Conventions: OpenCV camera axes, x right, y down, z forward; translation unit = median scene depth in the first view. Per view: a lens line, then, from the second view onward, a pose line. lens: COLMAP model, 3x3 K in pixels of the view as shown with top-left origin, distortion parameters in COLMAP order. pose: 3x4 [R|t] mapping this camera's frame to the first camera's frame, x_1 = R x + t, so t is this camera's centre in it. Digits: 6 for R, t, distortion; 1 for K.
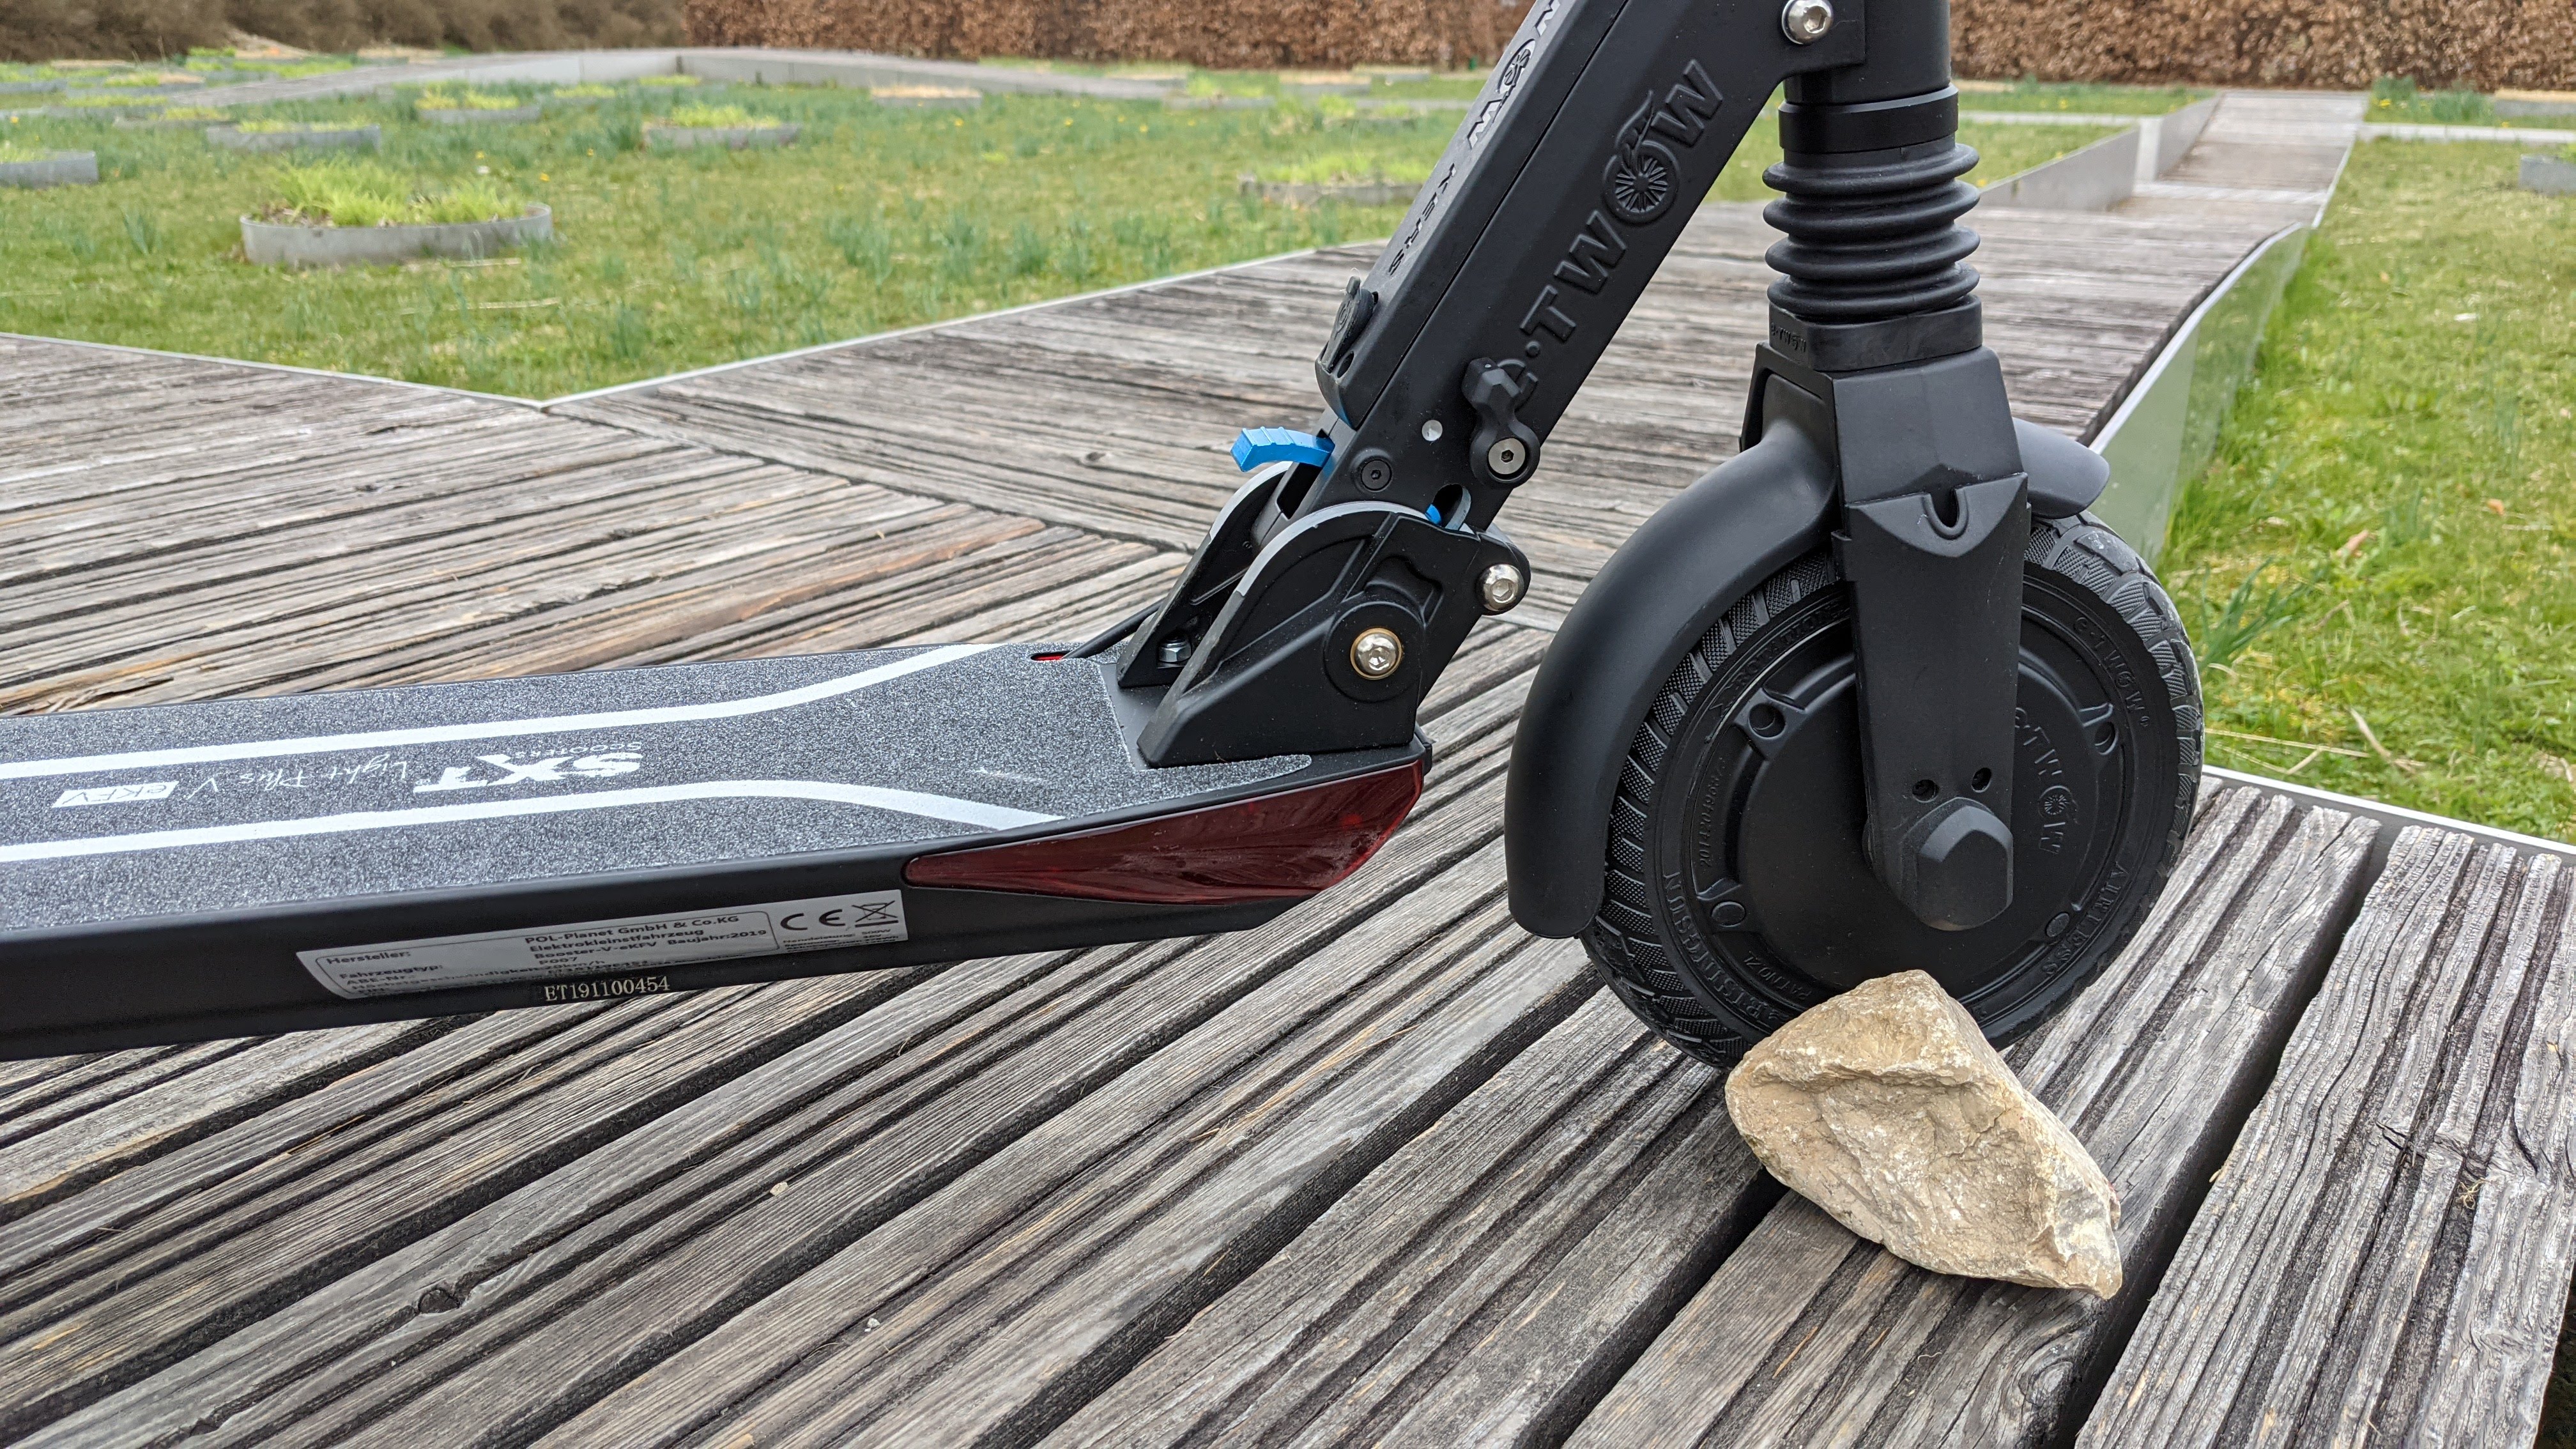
lens RADIAL K [[2125.9, 0, 1288.9], [0, 2125.9, 726.5], [0, 0, 1]] dist [-0.009159, -0.037285]
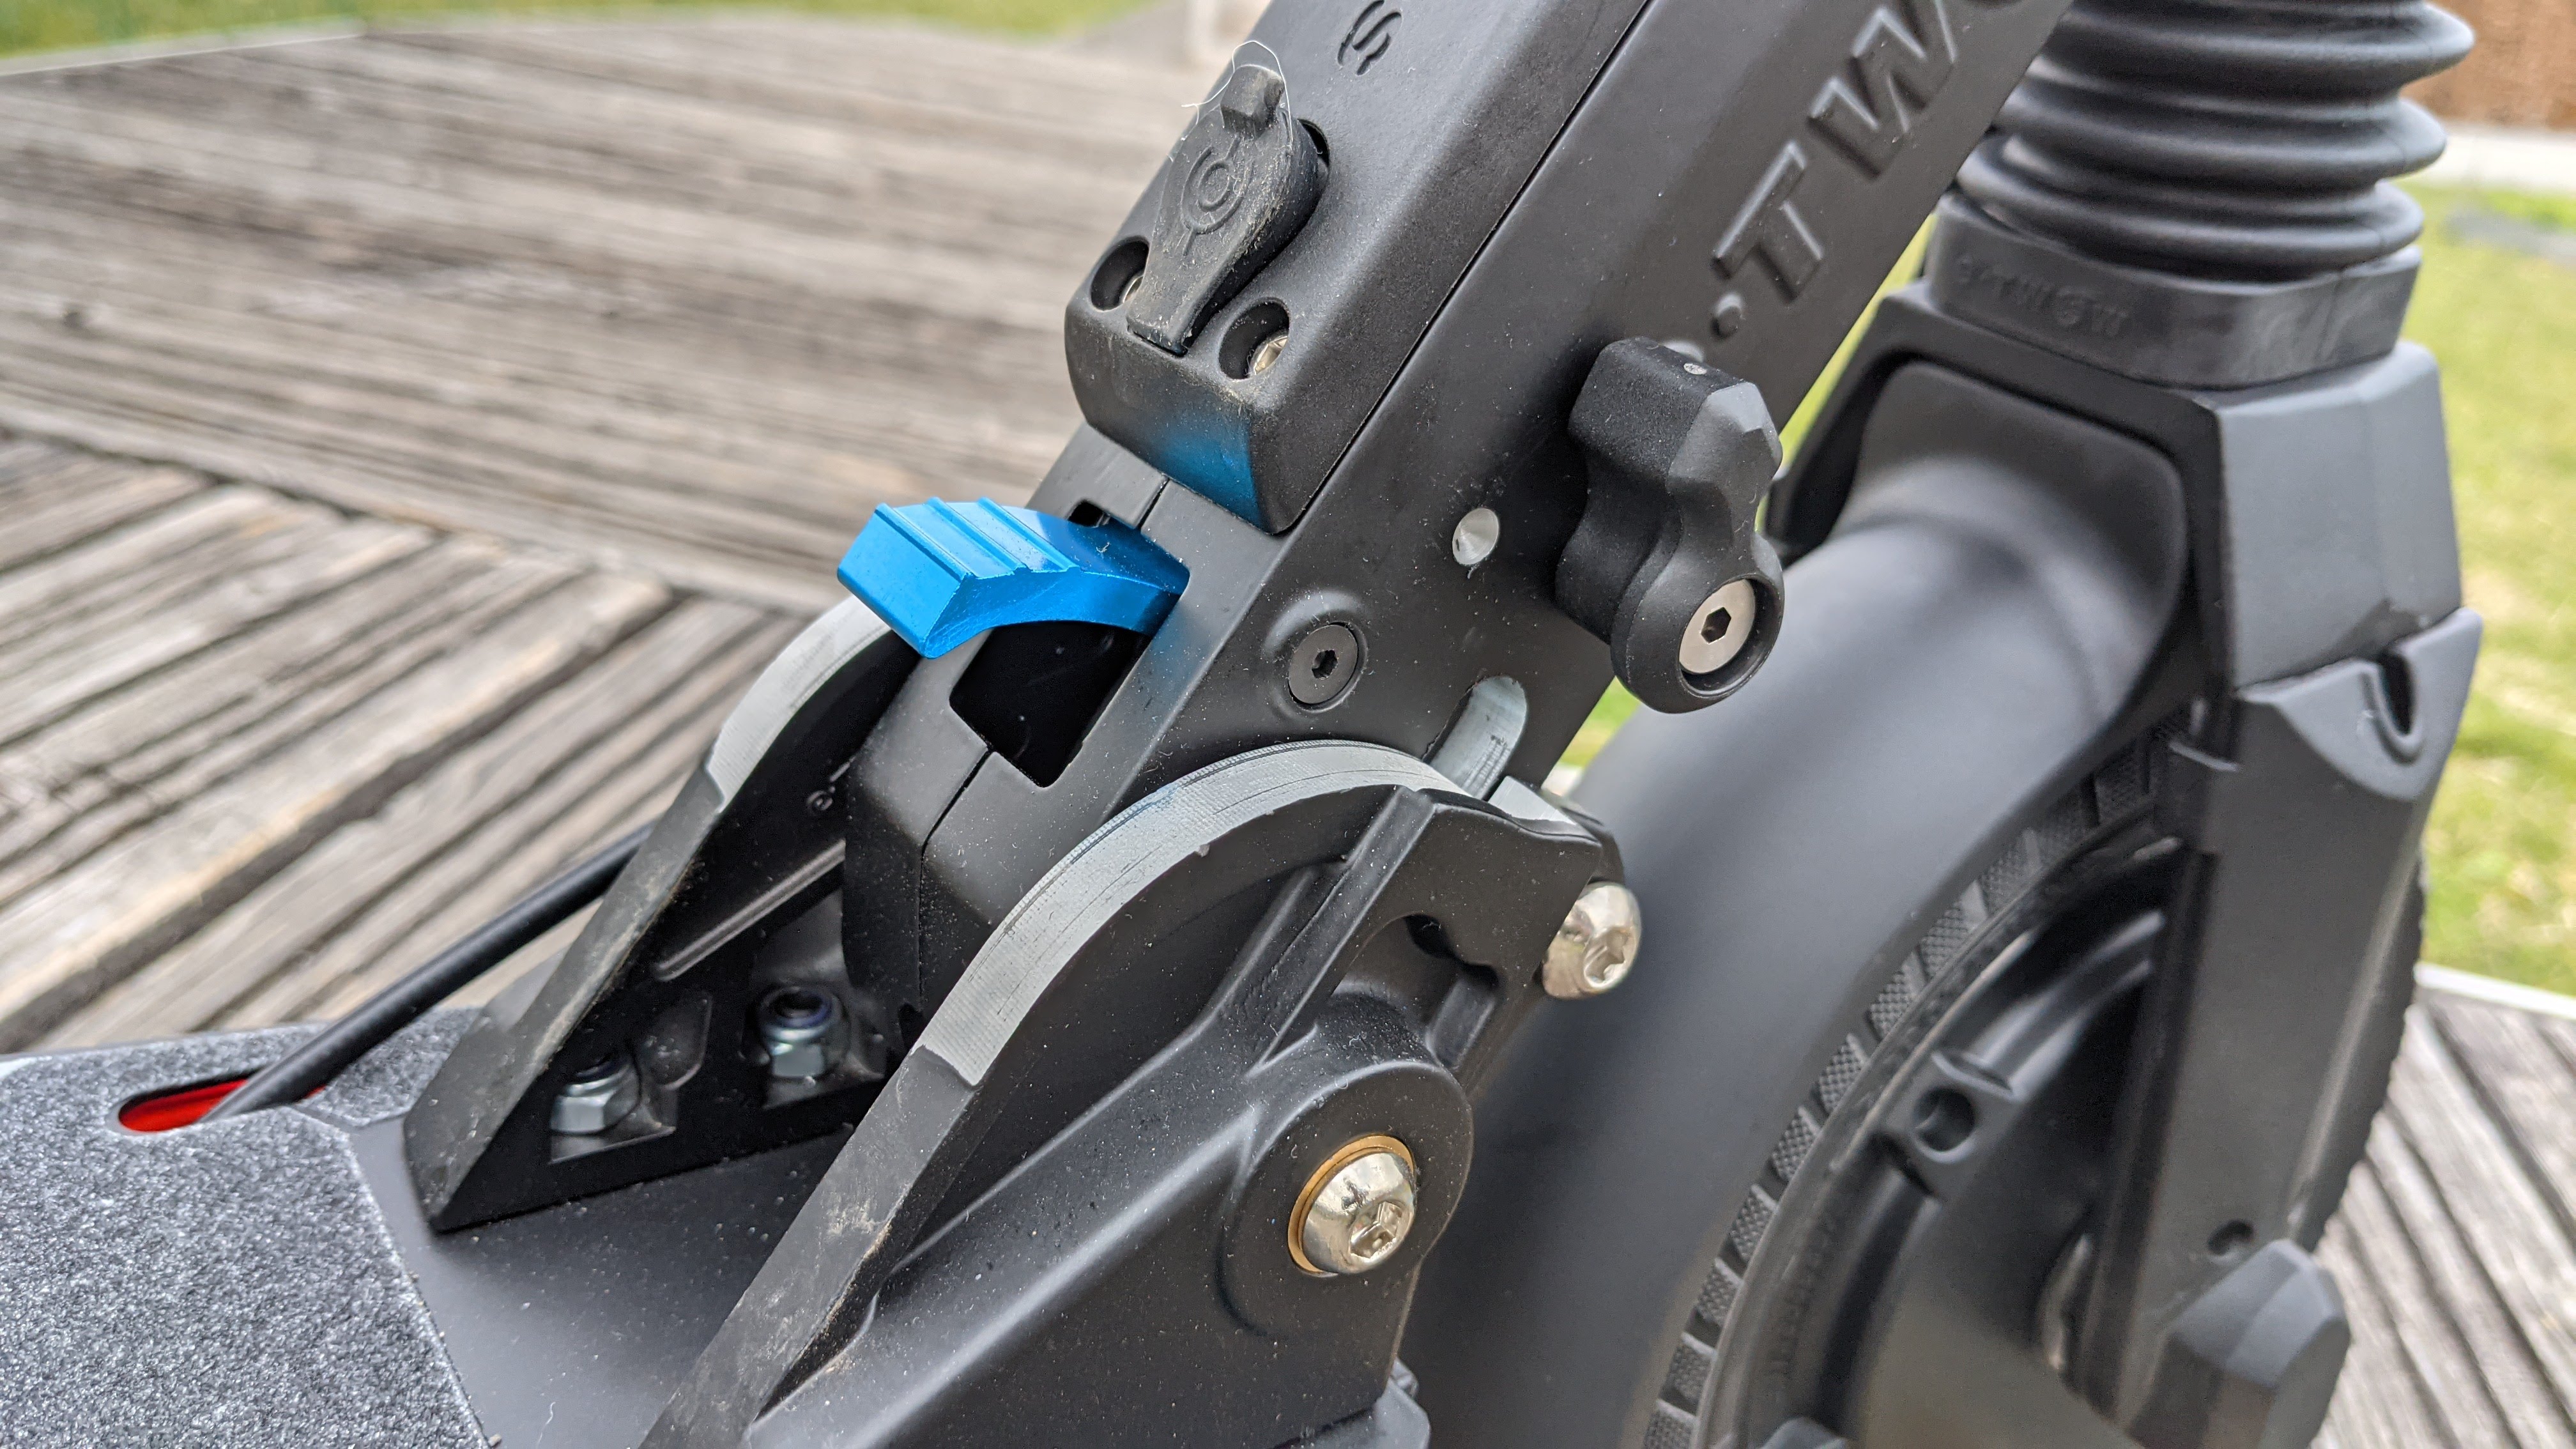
lens RADIAL K [[2125.9, 0, 1296.5], [0, 2125.9, 636.5], [0, 0, 1]] dist [-0.009159, -0.037285]
pose [[0.897996, -0.021355, 0.439485, -0.111469], [0.005727, 0.999304, 0.036854, -0.135651], [-0.439966, -0.030578, 0.897494, 0.700092]]
